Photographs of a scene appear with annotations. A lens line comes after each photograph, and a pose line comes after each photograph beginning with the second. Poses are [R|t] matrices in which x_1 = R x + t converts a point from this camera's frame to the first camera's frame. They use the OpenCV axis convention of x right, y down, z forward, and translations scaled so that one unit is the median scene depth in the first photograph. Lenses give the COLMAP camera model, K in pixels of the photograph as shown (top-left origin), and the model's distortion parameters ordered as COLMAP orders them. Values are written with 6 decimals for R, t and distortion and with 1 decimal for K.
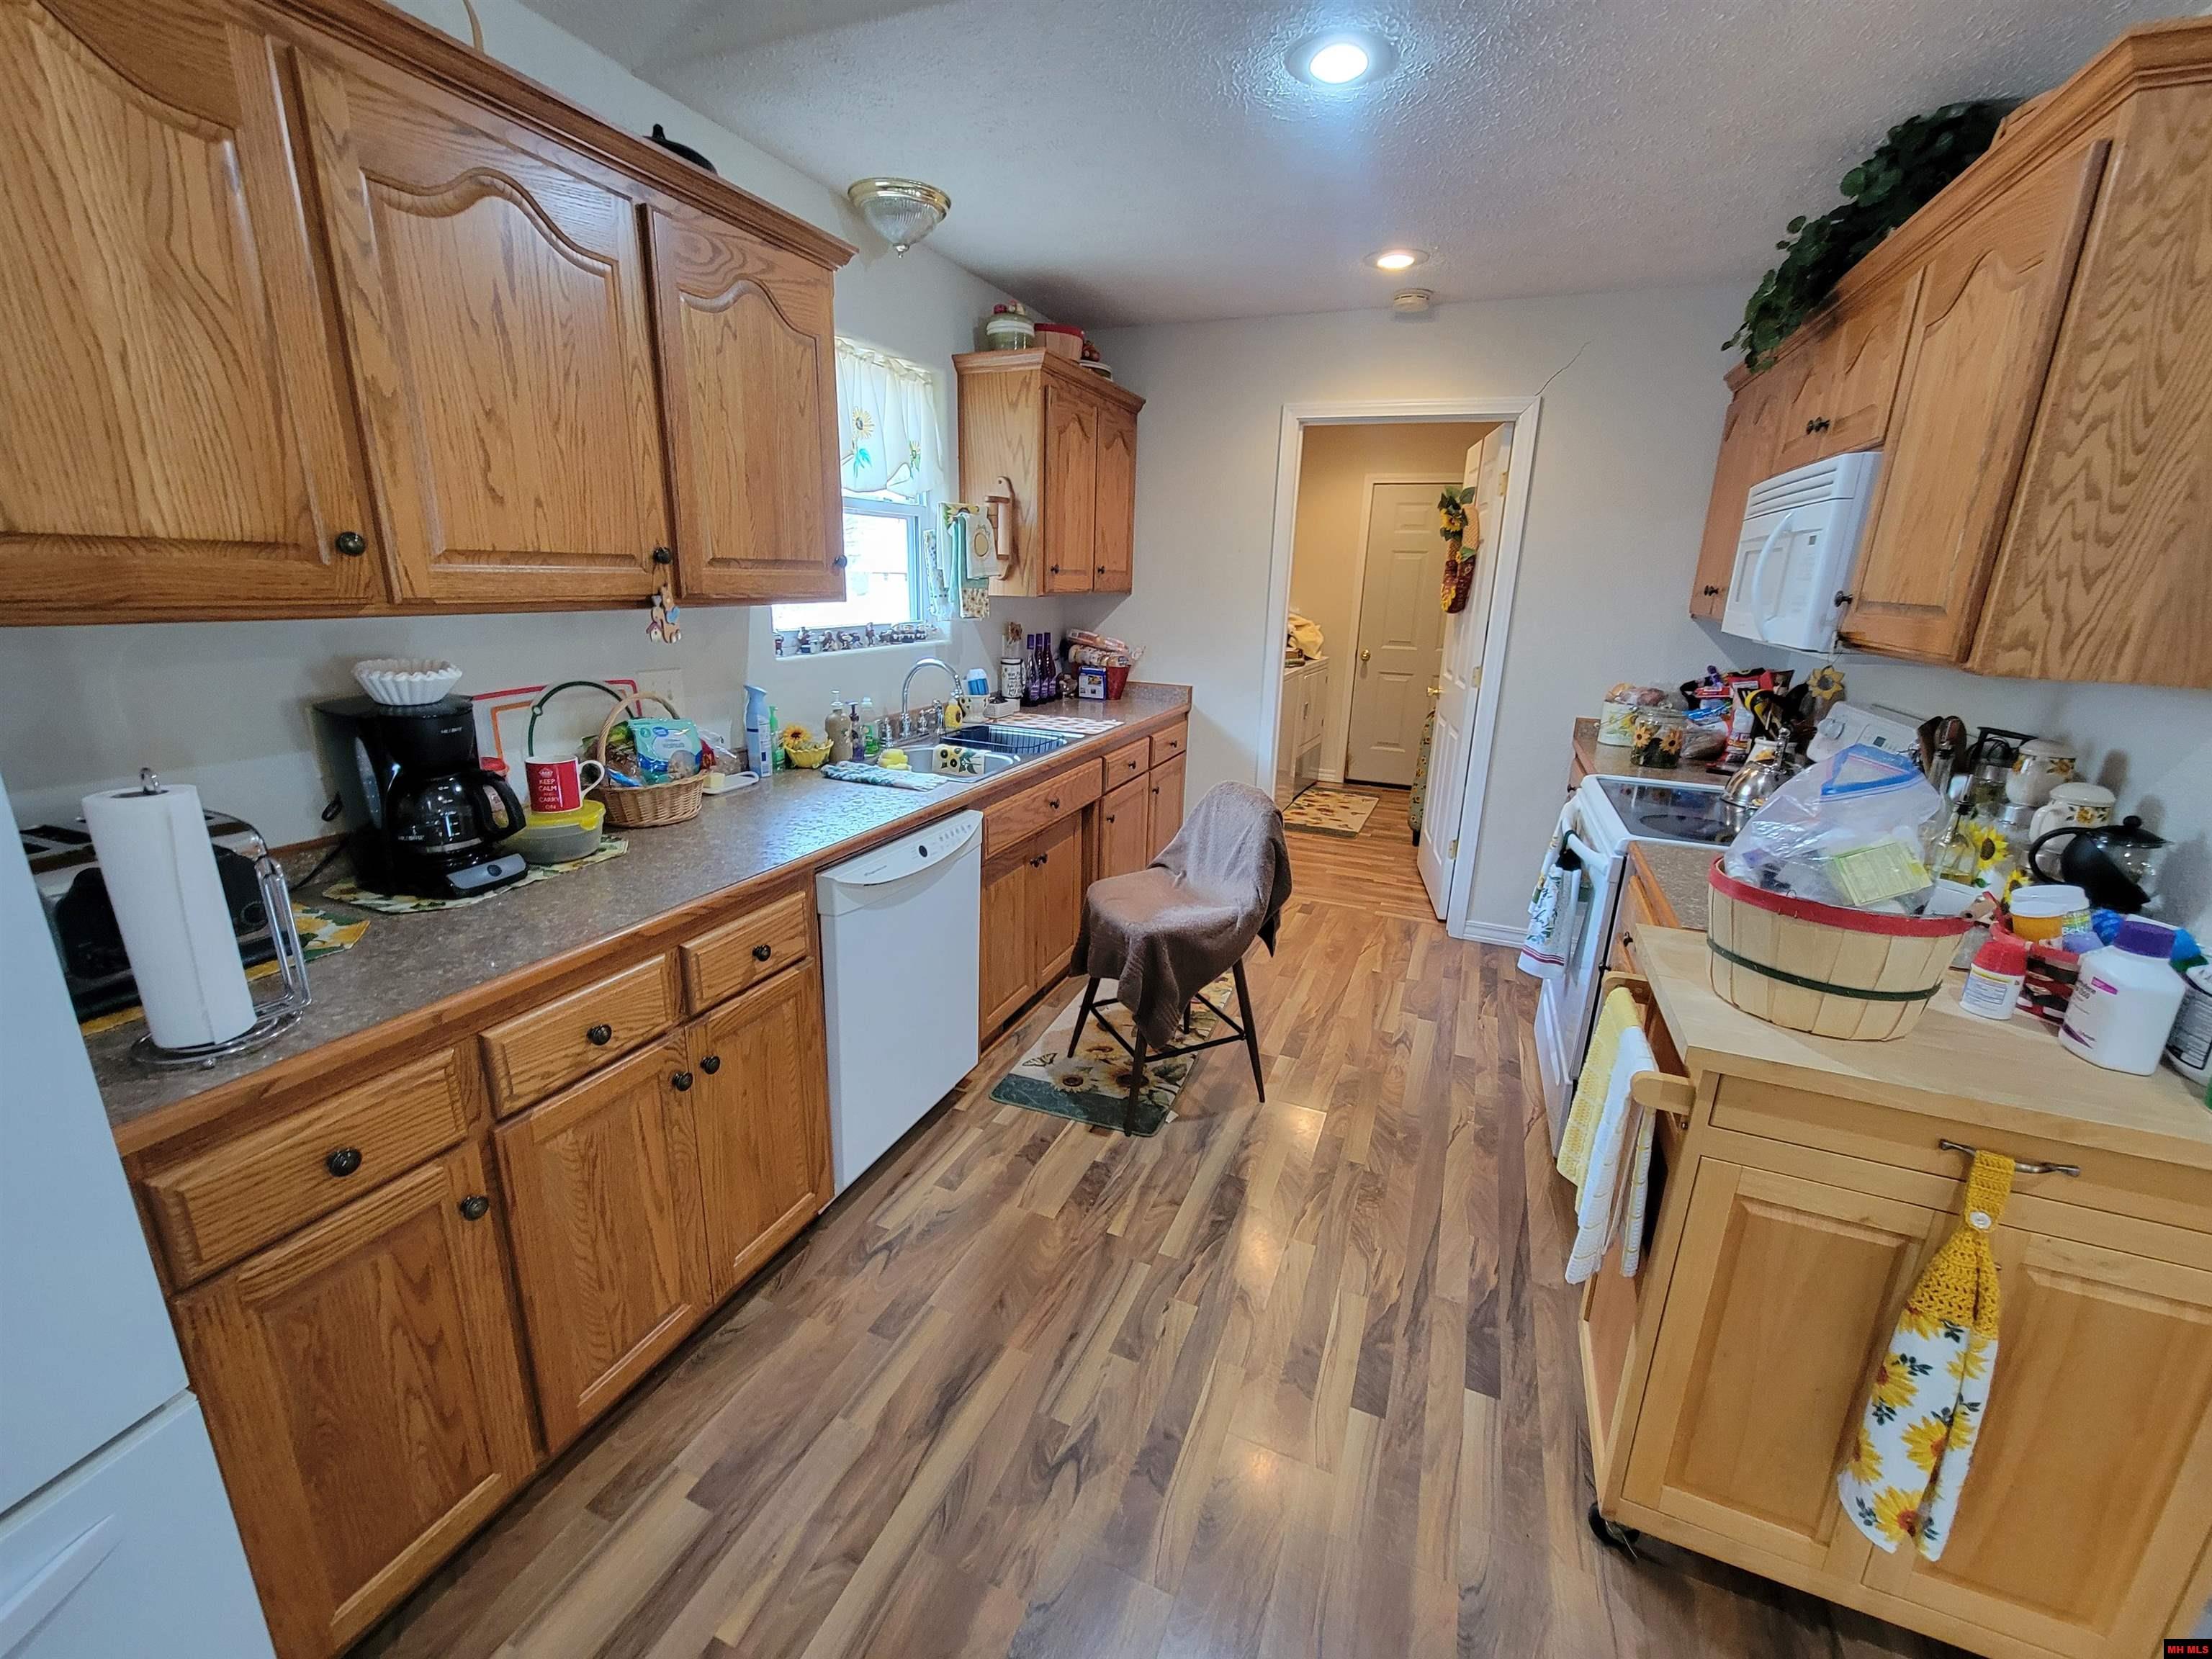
lens RADIAL K [[903.8, 0, 1106.0], [0, 903.8, 829.5], [0, 0, 1]] dist [-0.001058, -0.000533]
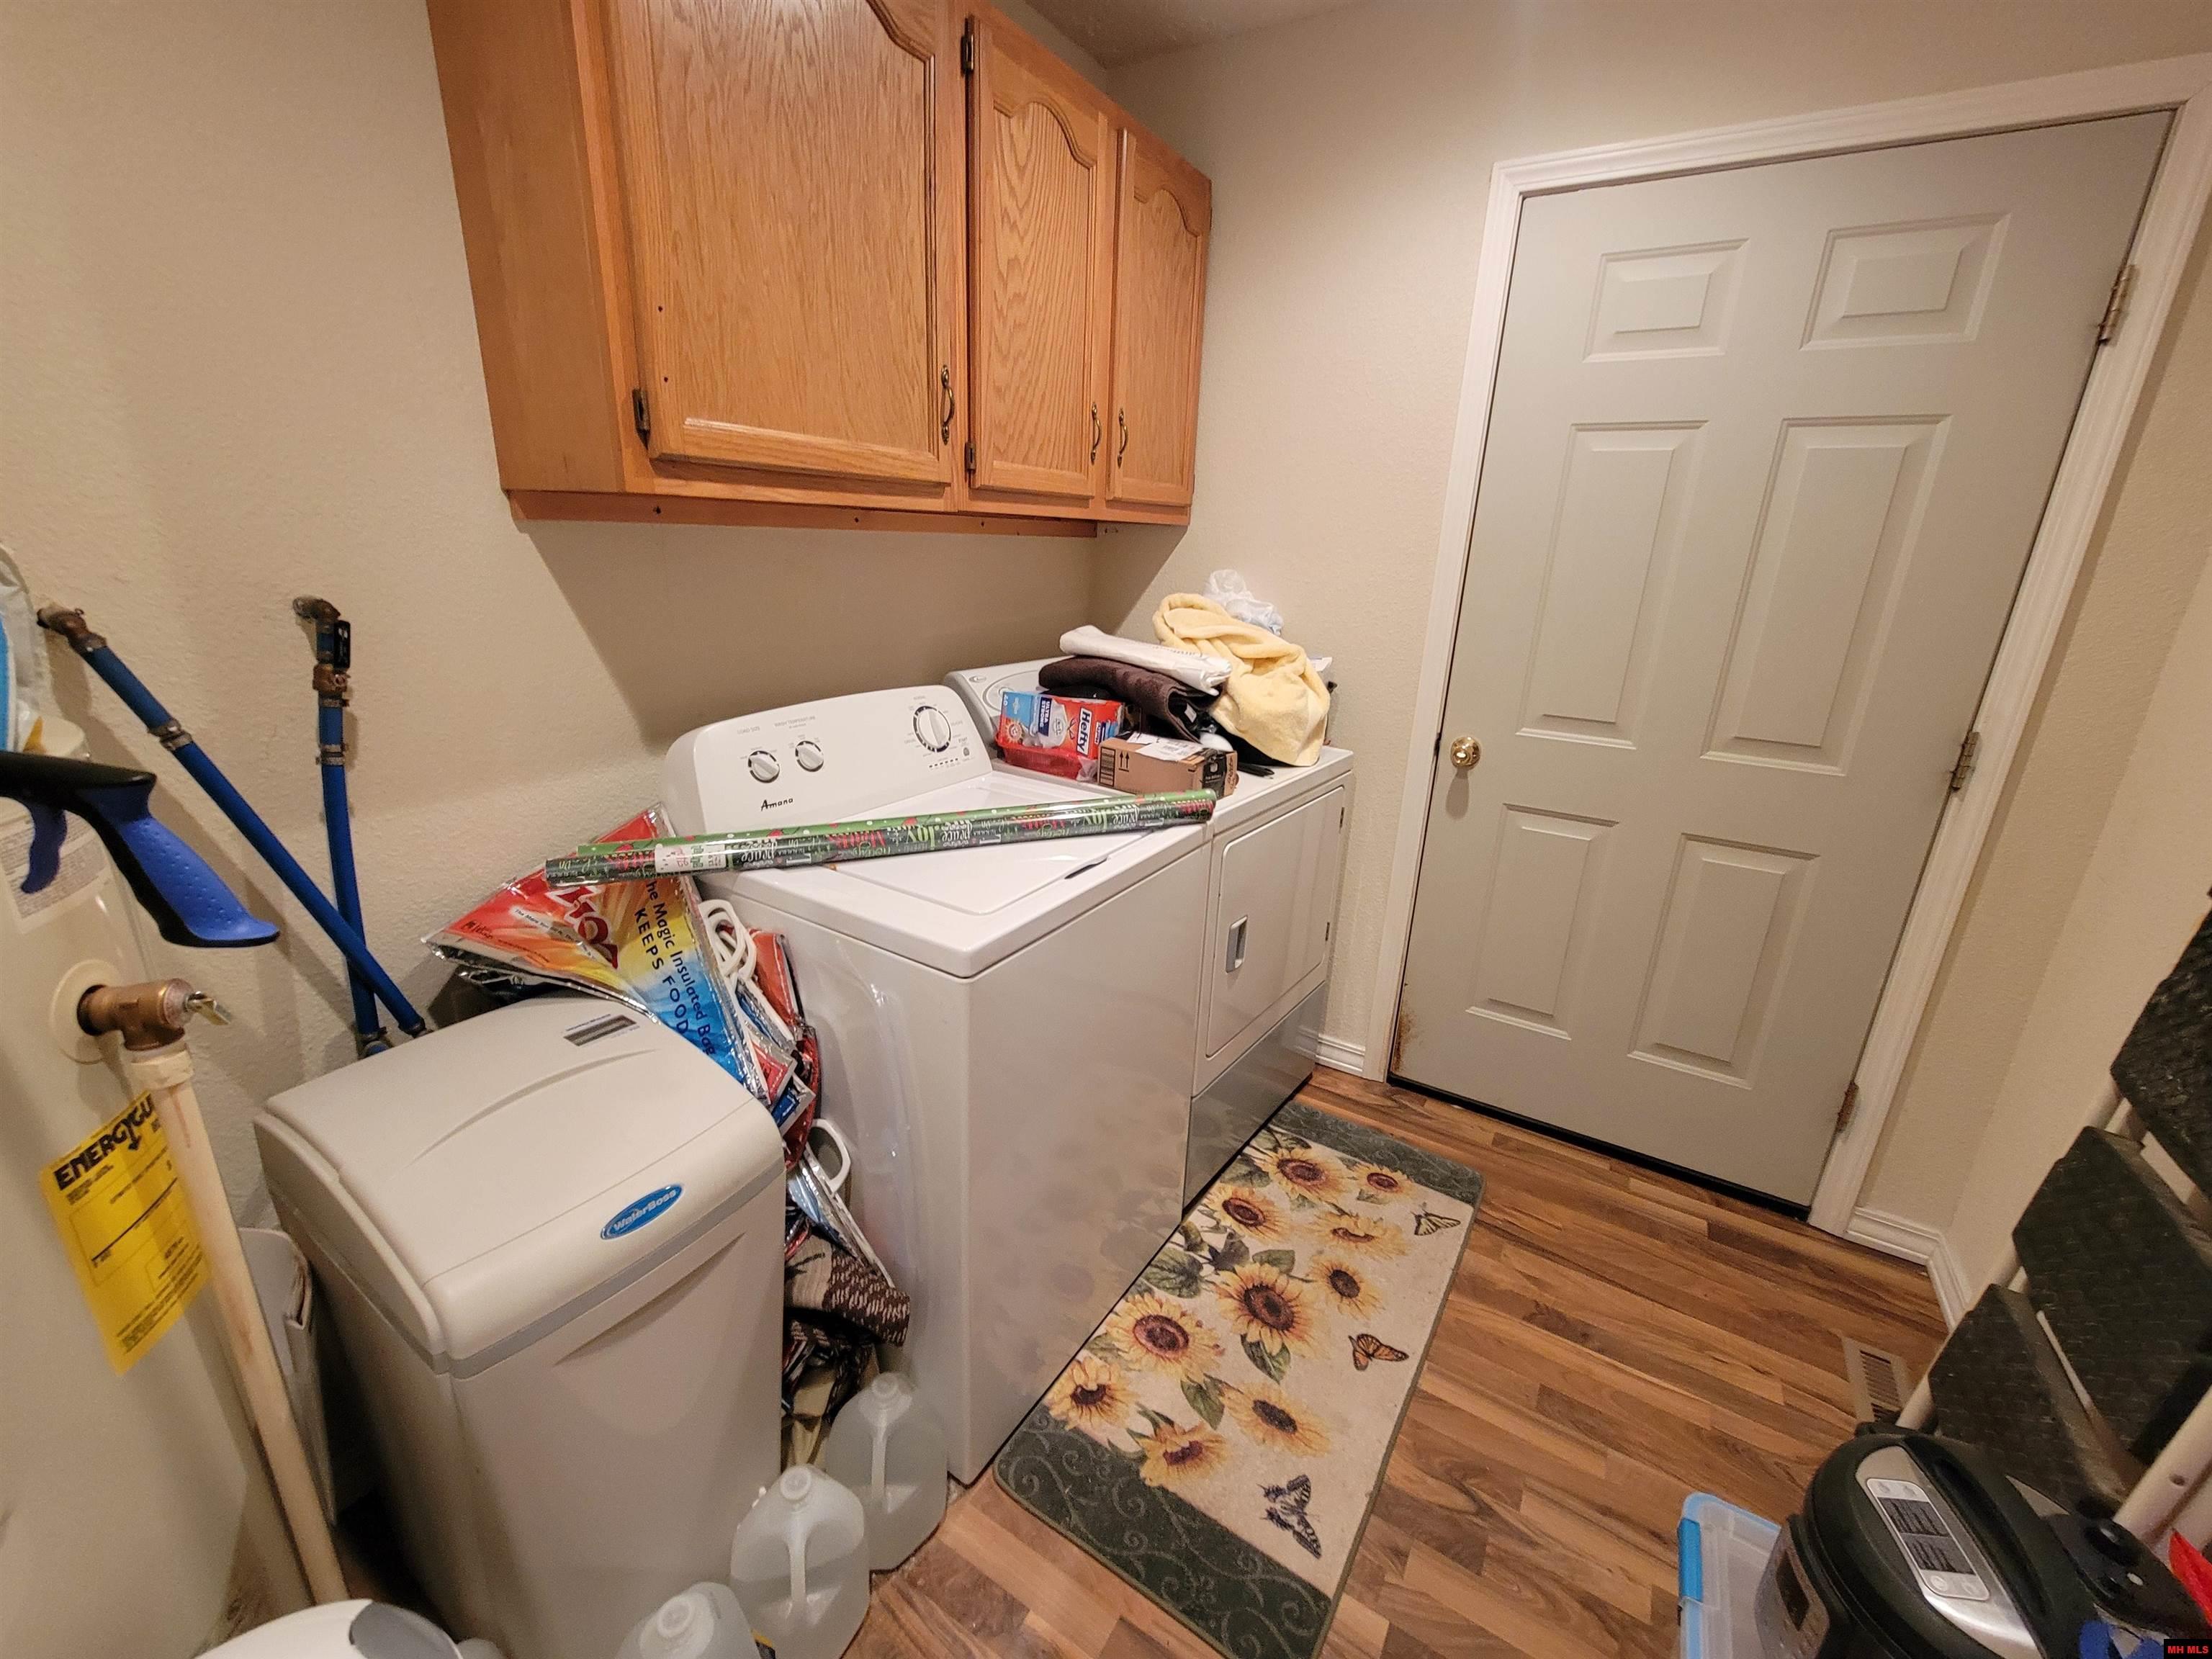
lens RADIAL K [[898.4, 0, 1103.9], [0, 898.4, 827.1], [0, 0, 1]] dist [0.000846, 0.000064]
pose [[0.986912, 0.060245, -0.149584, 0.519554], [-0.056501, 0.997977, 0.029155, -0.421604], [0.151038, -0.020322, 0.988319, 1.635765]]
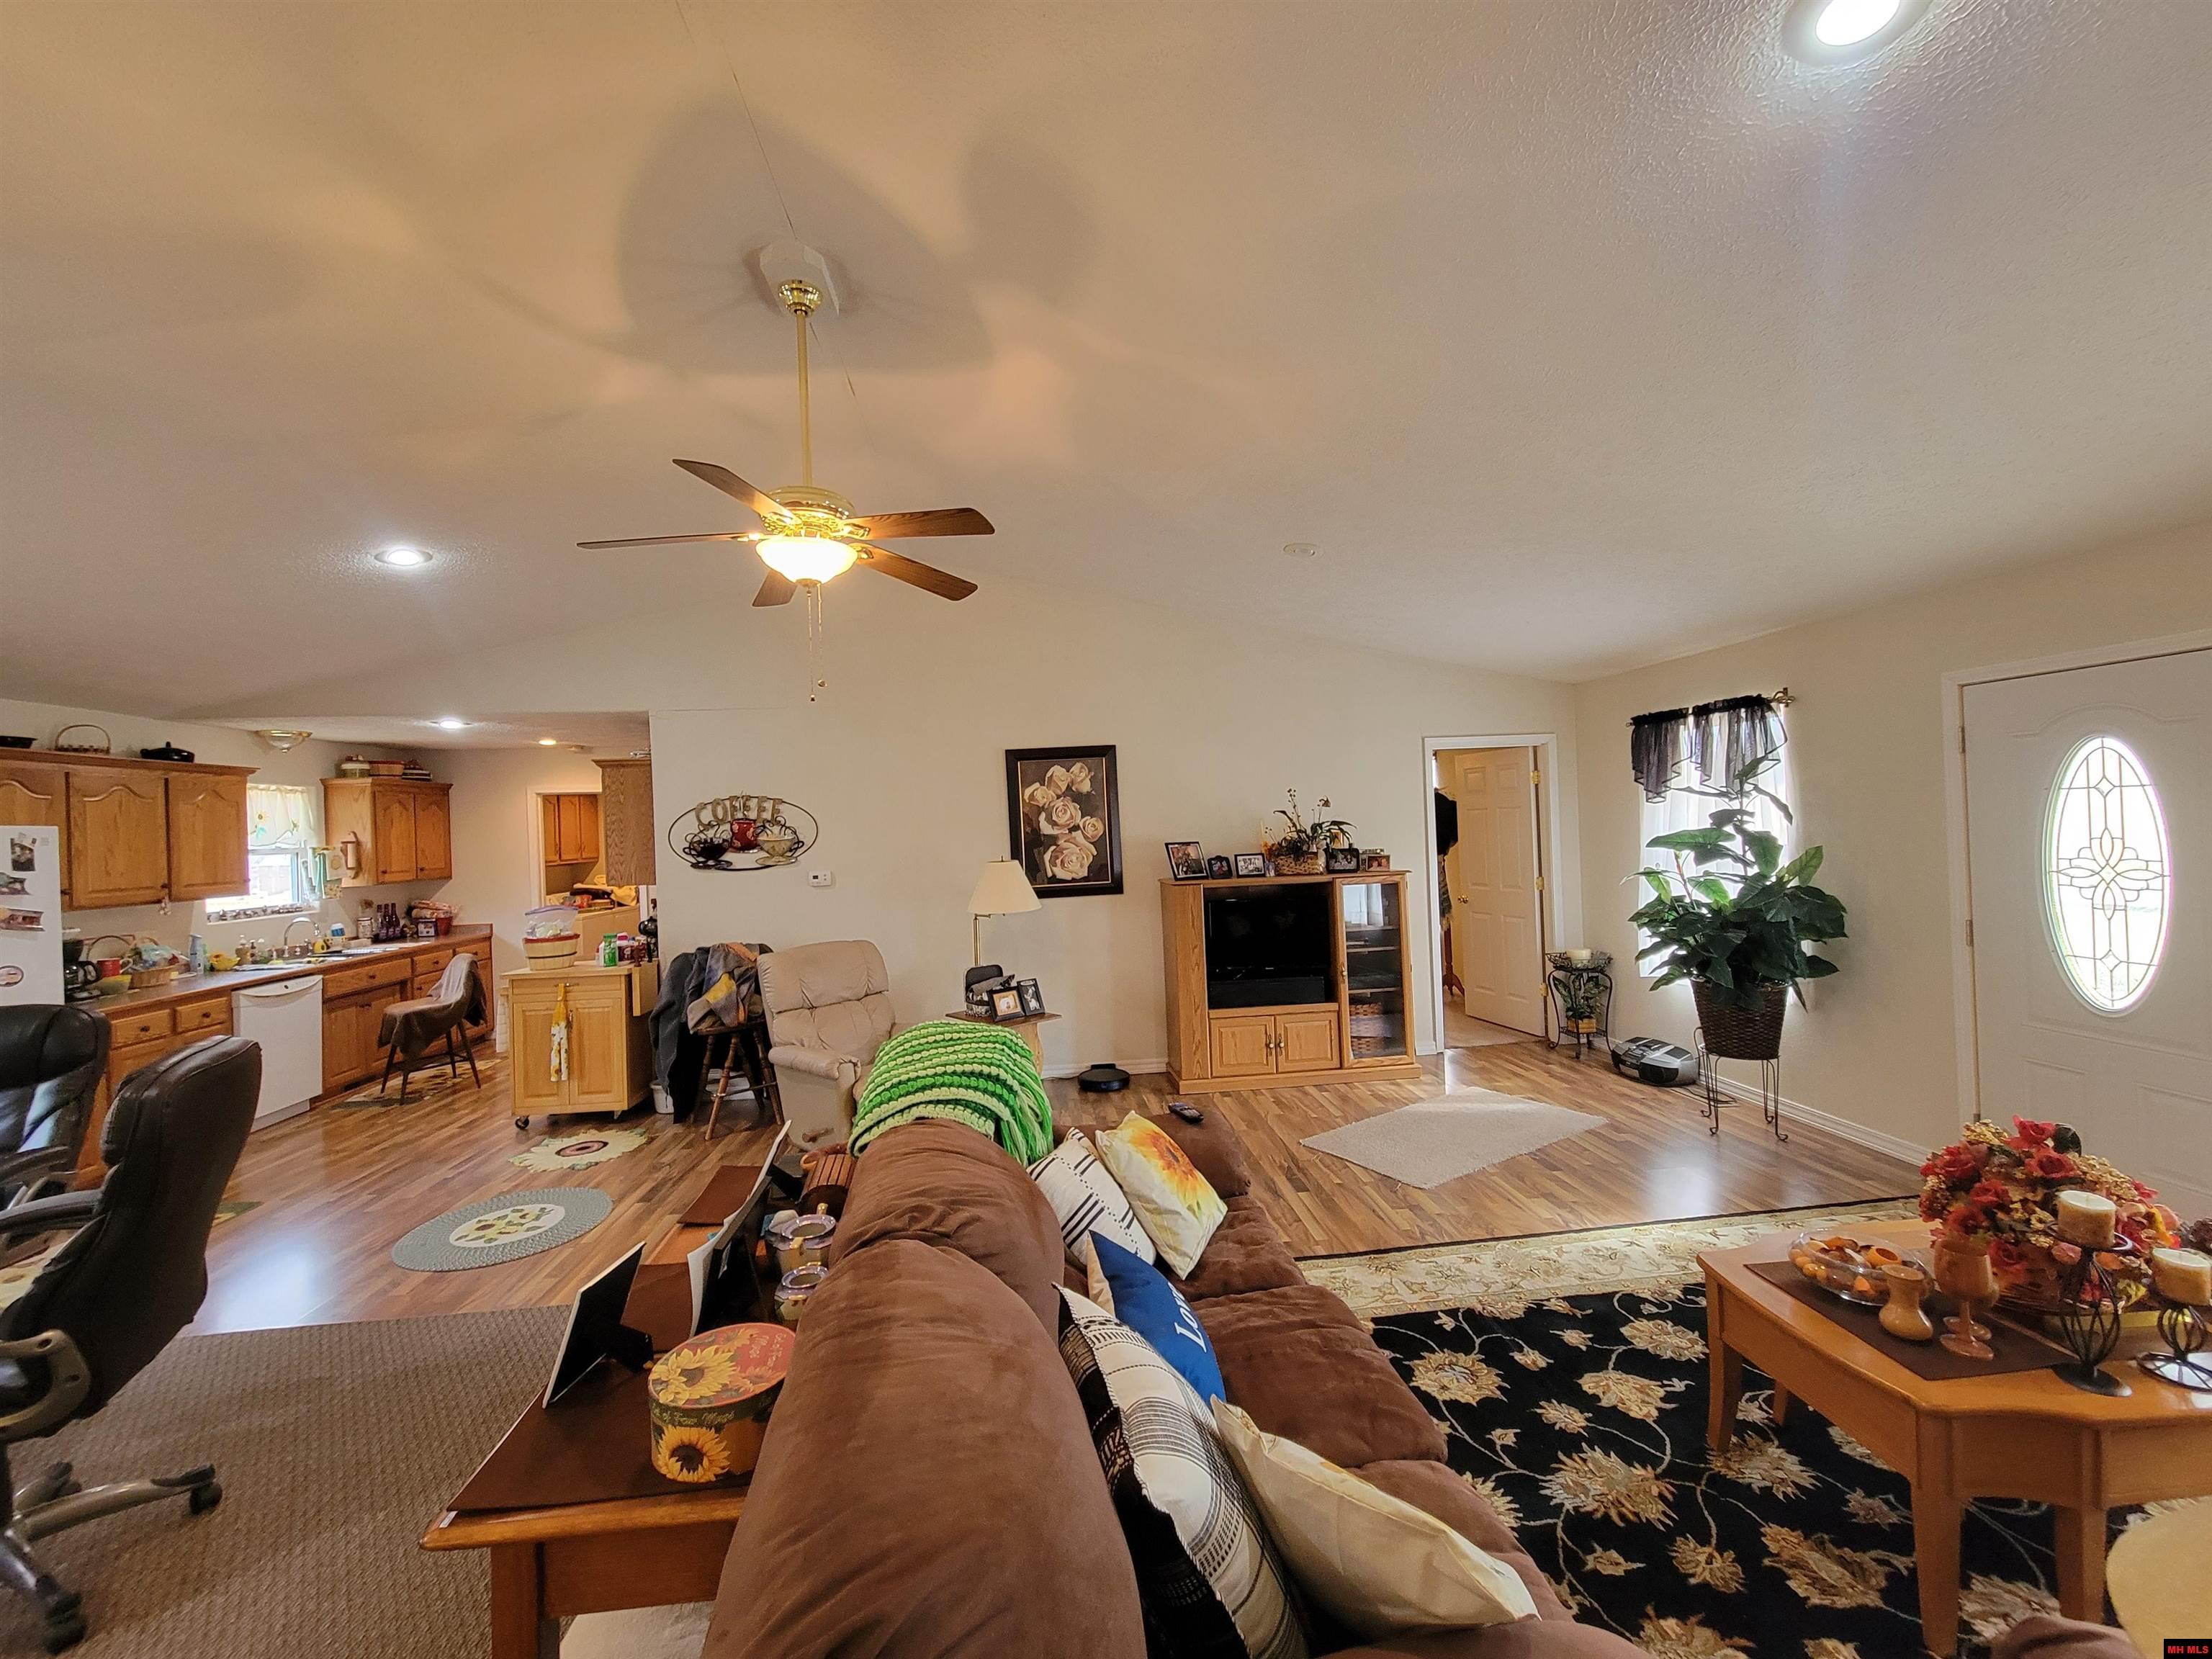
lens RADIAL K [[898.4, 0, 1103.9], [0, 898.4, 827.1], [0, 0, 1]] dist [0.000846, 0.000064]
pose [[0.881296, -0.057122, 0.469099, 0.571142], [0.184410, 0.955536, -0.230096, 0.513510], [-0.435098, 0.289289, 0.852644, -1.968816]]
